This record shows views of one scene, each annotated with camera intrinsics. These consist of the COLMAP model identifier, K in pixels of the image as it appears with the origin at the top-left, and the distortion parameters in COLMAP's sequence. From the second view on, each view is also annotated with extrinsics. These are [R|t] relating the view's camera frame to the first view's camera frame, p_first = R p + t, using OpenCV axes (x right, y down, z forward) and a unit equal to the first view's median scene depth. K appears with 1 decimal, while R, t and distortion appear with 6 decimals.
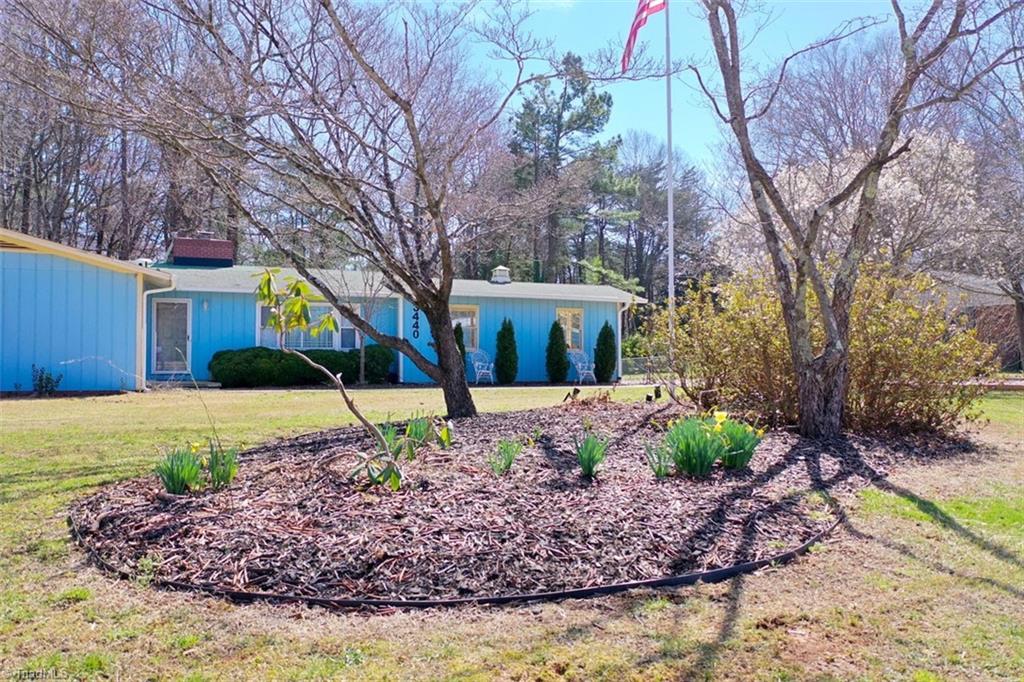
lens RADIAL K [[800.3, 0, 515.3], [0, 800.3, 342.6], [0, 0, 1]] dist [-0.003169, 0.006348]
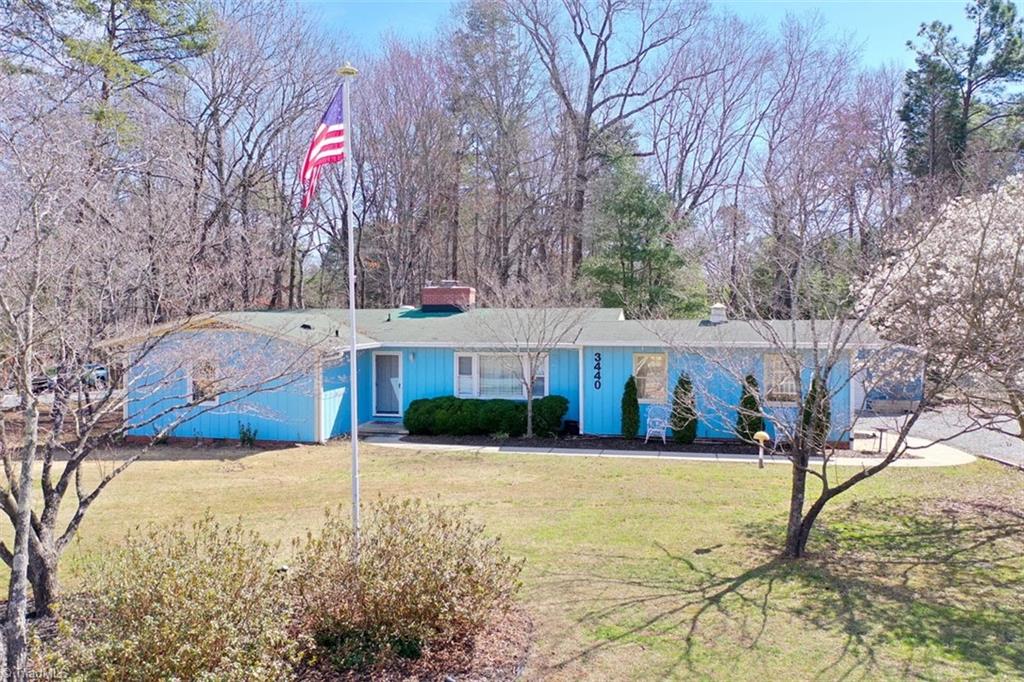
lens RADIAL K [[800.3, 0, 507.8], [0, 800.3, 342.3], [0, 0, 1]] dist [-0.003169, 0.006348]
pose [[0.817011, 0.010076, -0.576534, 0.308080], [0.014290, 0.999186, 0.037714, -0.089212], [0.576445, -0.039051, 0.816203, 0.131062]]
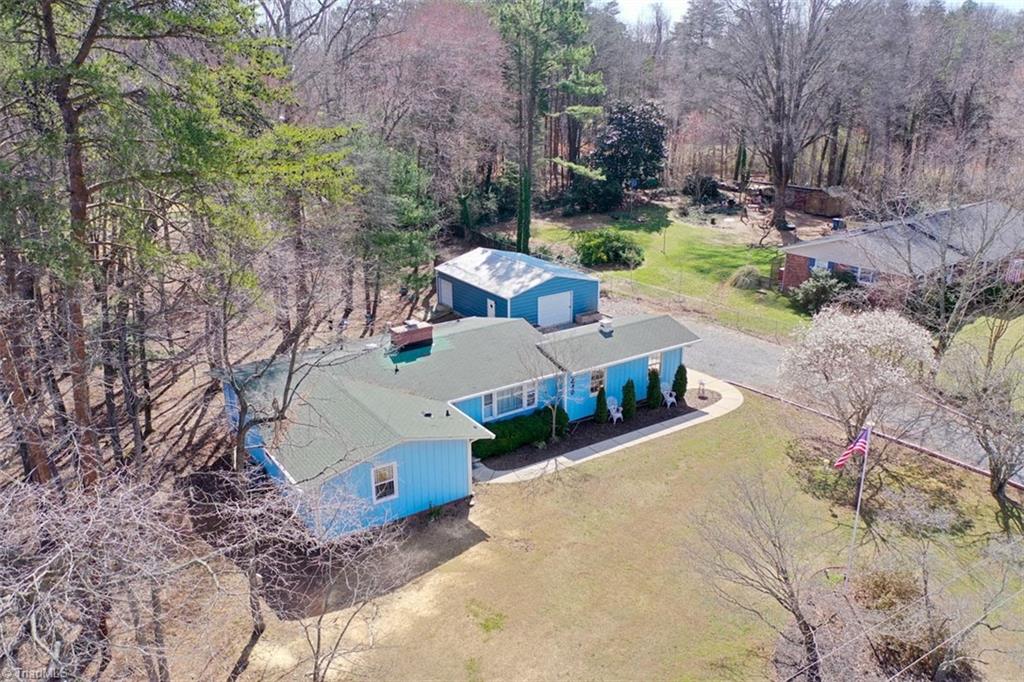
lens RADIAL K [[800.3, 0, 513.6], [0, 800.3, 341.4], [0, 0, 1]] dist [-0.003169, 0.006348]
pose [[0.980585, -0.071555, 0.182574, -0.452296], [0.002553, 0.935626, 0.352982, -0.573173], [-0.196078, -0.345663, 0.917644, -0.312128]]
